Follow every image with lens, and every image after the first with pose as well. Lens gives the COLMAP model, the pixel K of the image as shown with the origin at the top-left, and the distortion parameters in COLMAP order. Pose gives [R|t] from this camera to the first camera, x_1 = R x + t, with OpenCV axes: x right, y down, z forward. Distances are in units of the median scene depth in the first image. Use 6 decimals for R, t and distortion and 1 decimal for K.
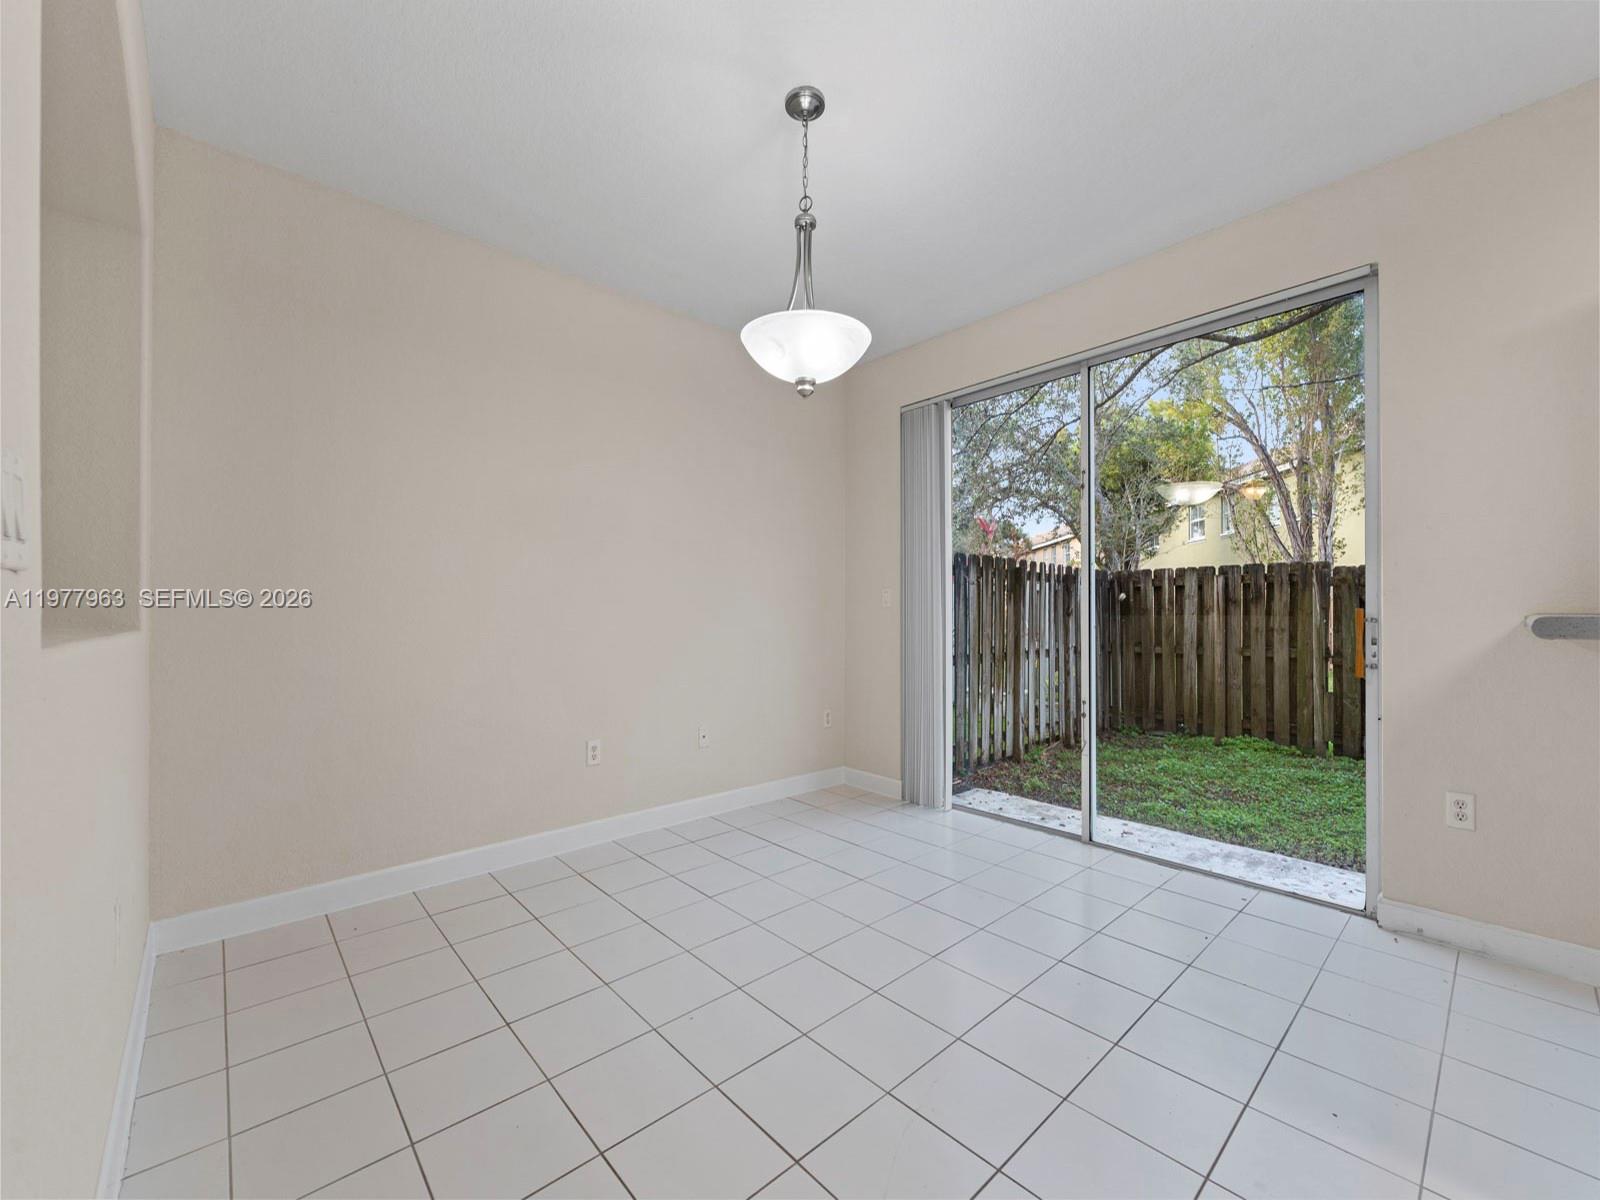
lens RADIAL K [[646.5, 0, 796.1], [0, 646.5, 605.7], [0, 0, 1]] dist [-0.001052, 0.000039]
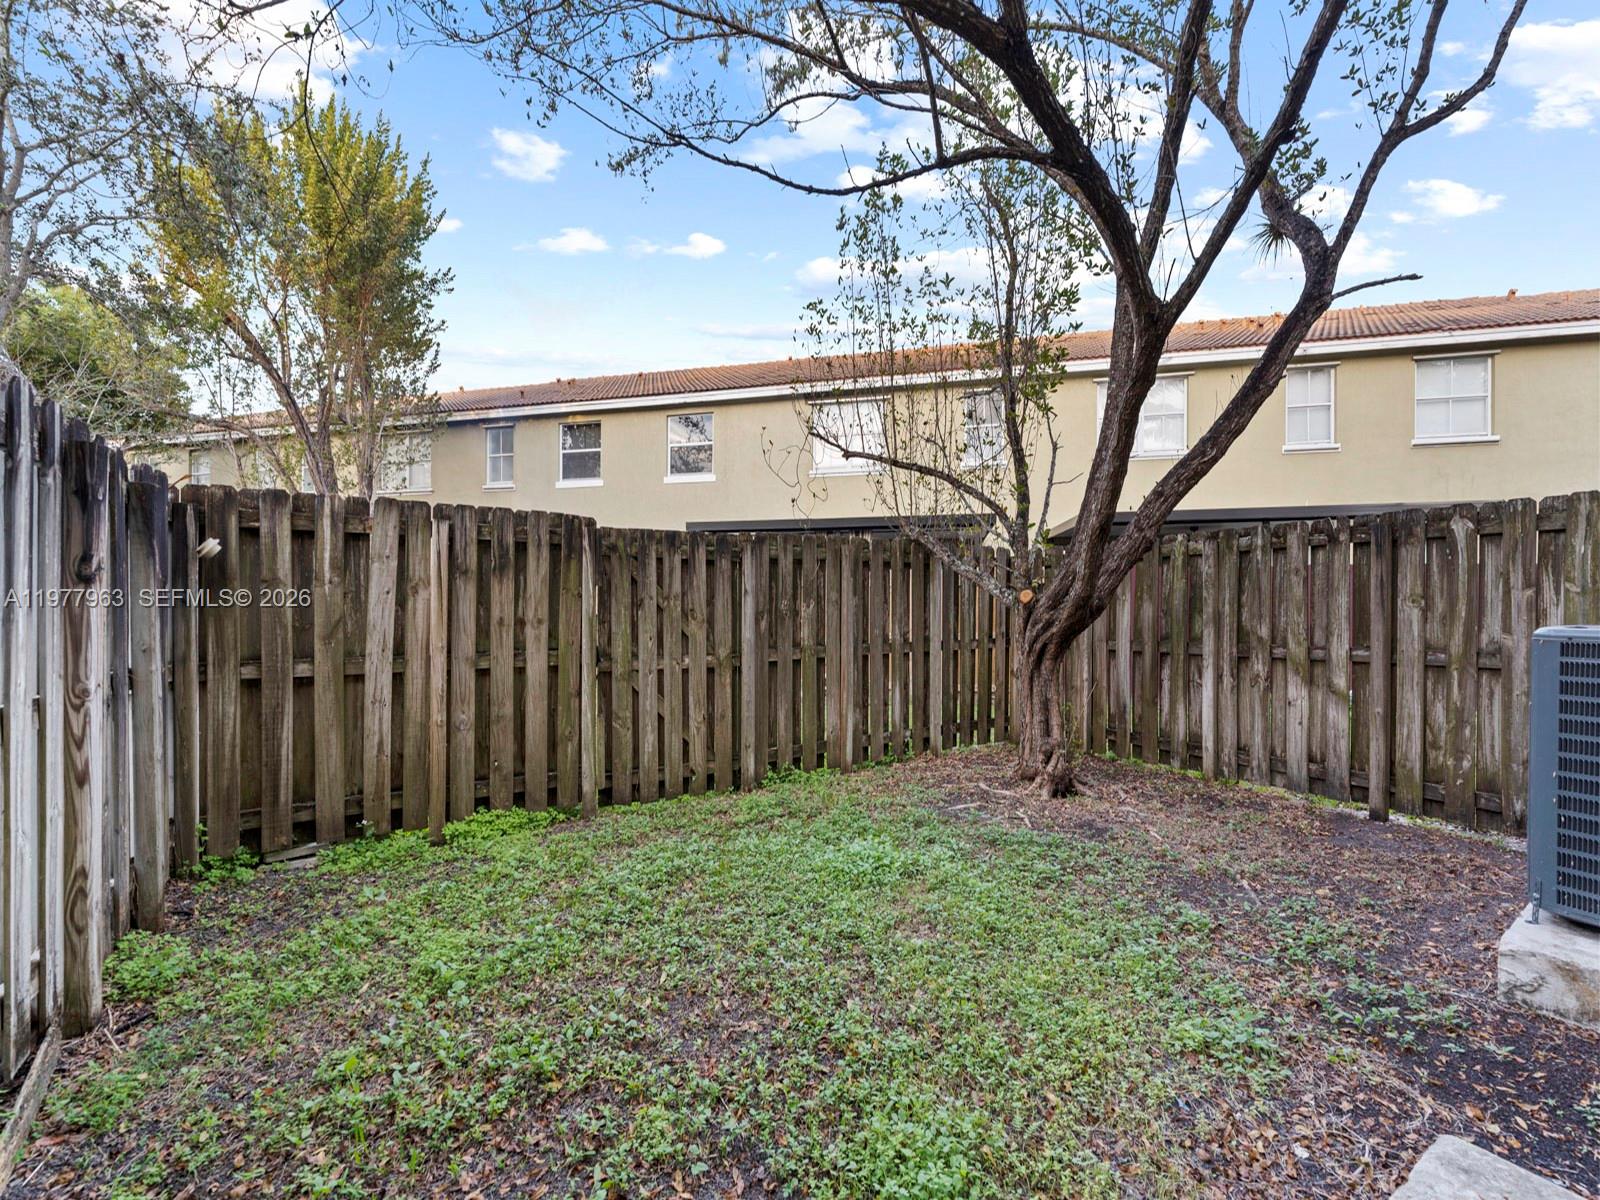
lens RADIAL K [[646.5, 0, 794.7], [0, 646.5, 610.3], [0, 0, 1]] dist [-0.001052, 0.000039]
pose [[0.192332, 0.003750, 0.981323, 0.191276], [-0.017620, 0.999845, -0.000368, 0.021800], [-0.981172, -0.017220, 0.192368, 0.611415]]
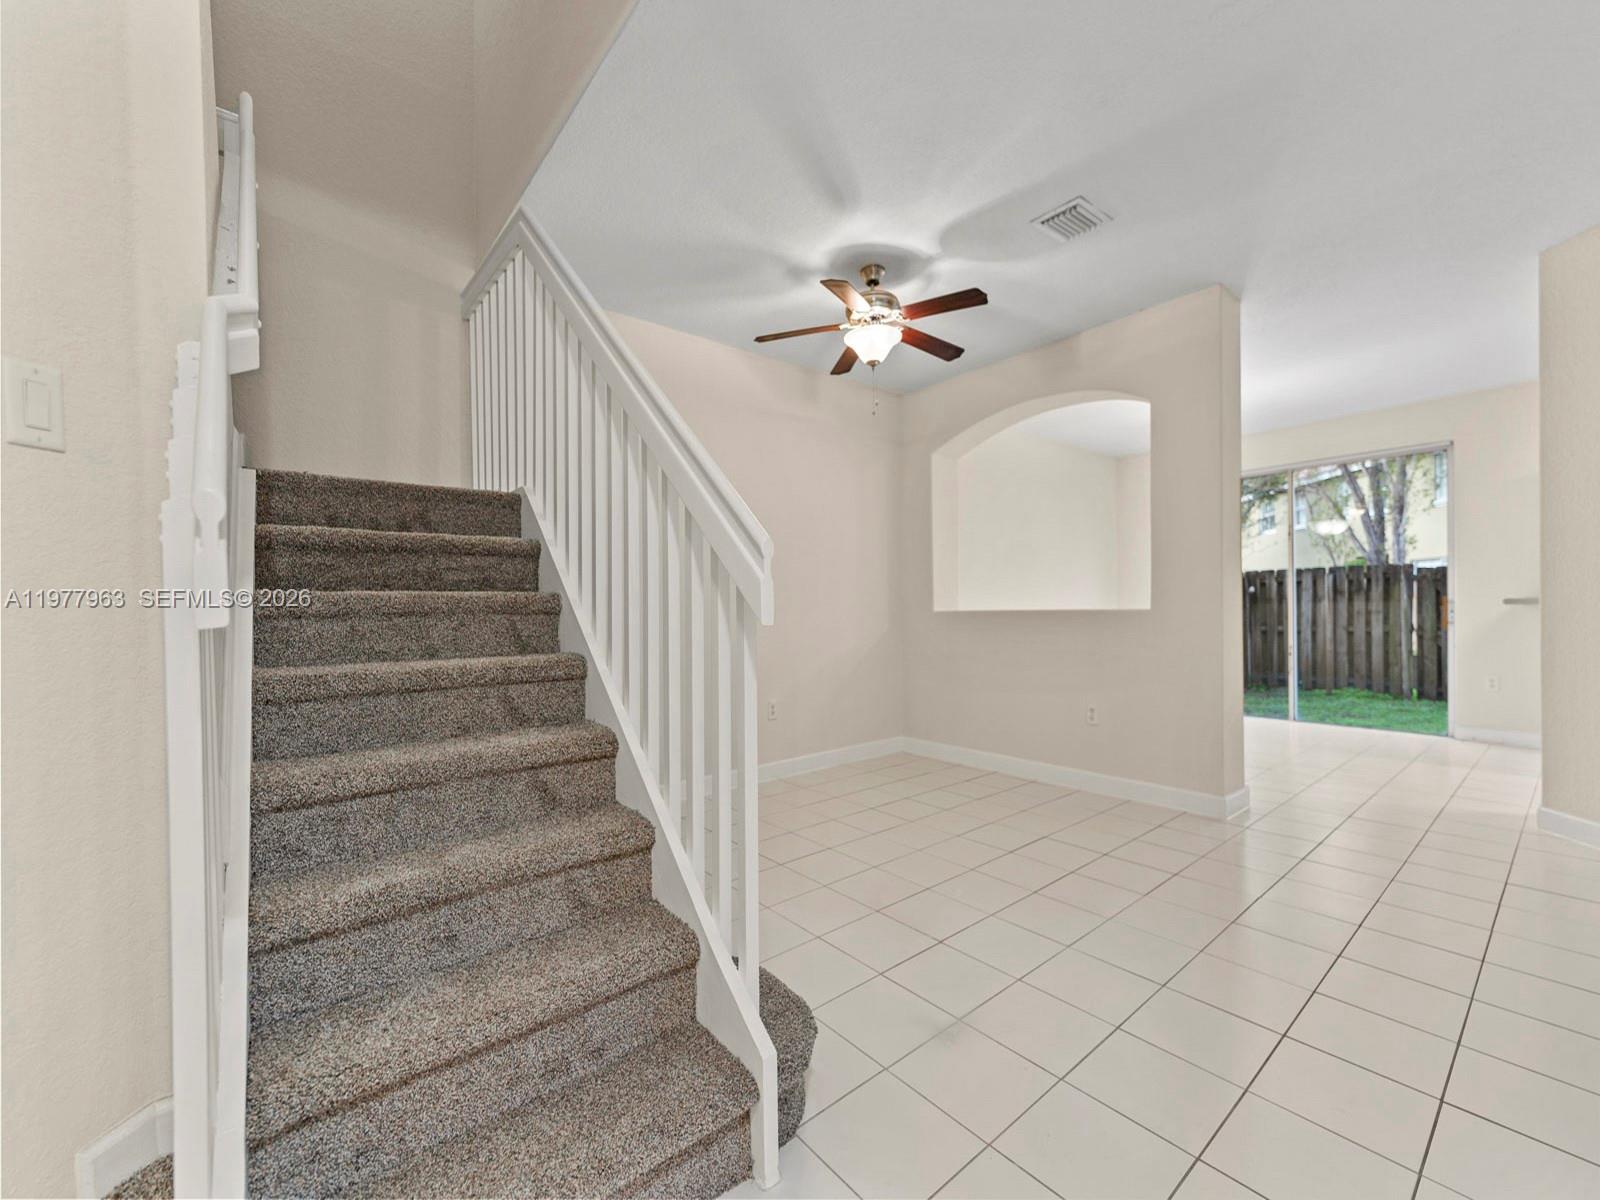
lens RADIAL K [[646.5, 0, 800.9], [0, 646.5, 609.1], [0, 0, 1]] dist [-0.001052, 0.000039]
pose [[0.998708, -0.011518, -0.049488, -0.412663], [0.012170, 0.999843, 0.012895, -0.002610], [0.049332, -0.013481, 0.998691, -0.445218]]
